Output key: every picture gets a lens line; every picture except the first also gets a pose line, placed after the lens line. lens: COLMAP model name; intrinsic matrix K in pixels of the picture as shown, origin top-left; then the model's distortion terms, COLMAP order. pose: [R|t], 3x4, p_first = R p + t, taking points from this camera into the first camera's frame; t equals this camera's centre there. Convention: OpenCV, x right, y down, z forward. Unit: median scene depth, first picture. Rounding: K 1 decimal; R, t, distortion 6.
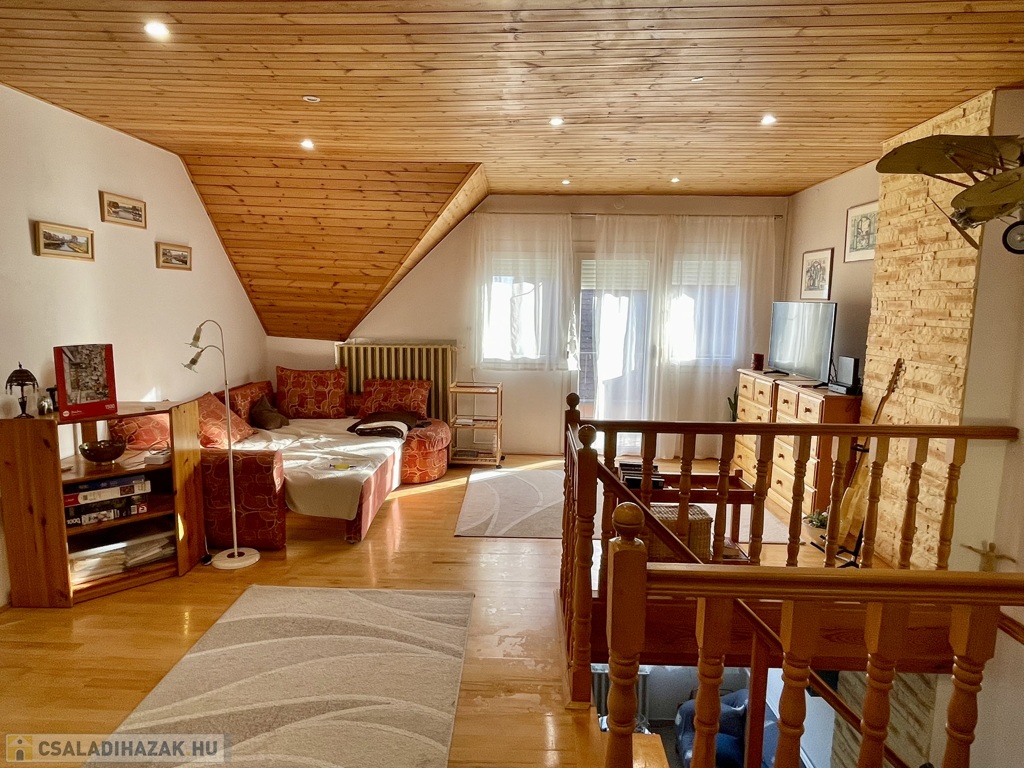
lens RADIAL K [[633.2, 0, 528.4], [0, 633.2, 384.0], [0, 0, 1]] dist [-0.012151, -0.009488]
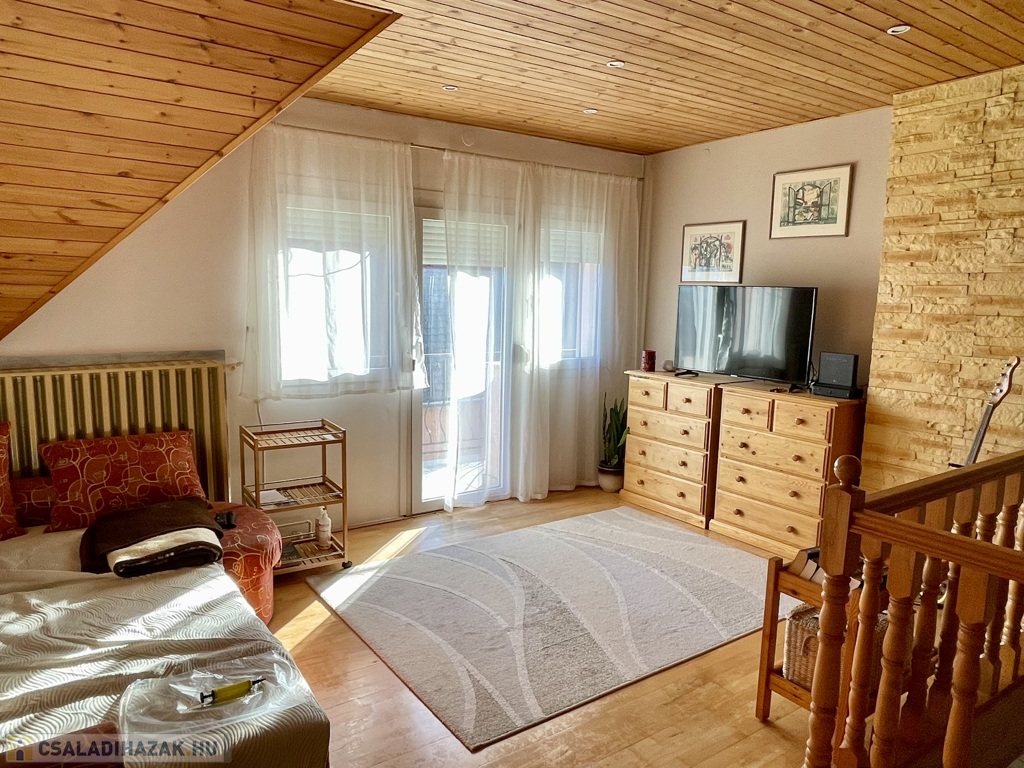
lens RADIAL K [[697.3, 0, 522.6], [0, 697.3, 381.8], [0, 0, 1]] dist [-0.015257, 0.000752]
pose [[0.814613, -0.074231, 0.575235, -0.340698], [0.067148, 0.997177, 0.033590, -0.060635], [-0.576104, 0.011264, 0.817299, 0.472186]]
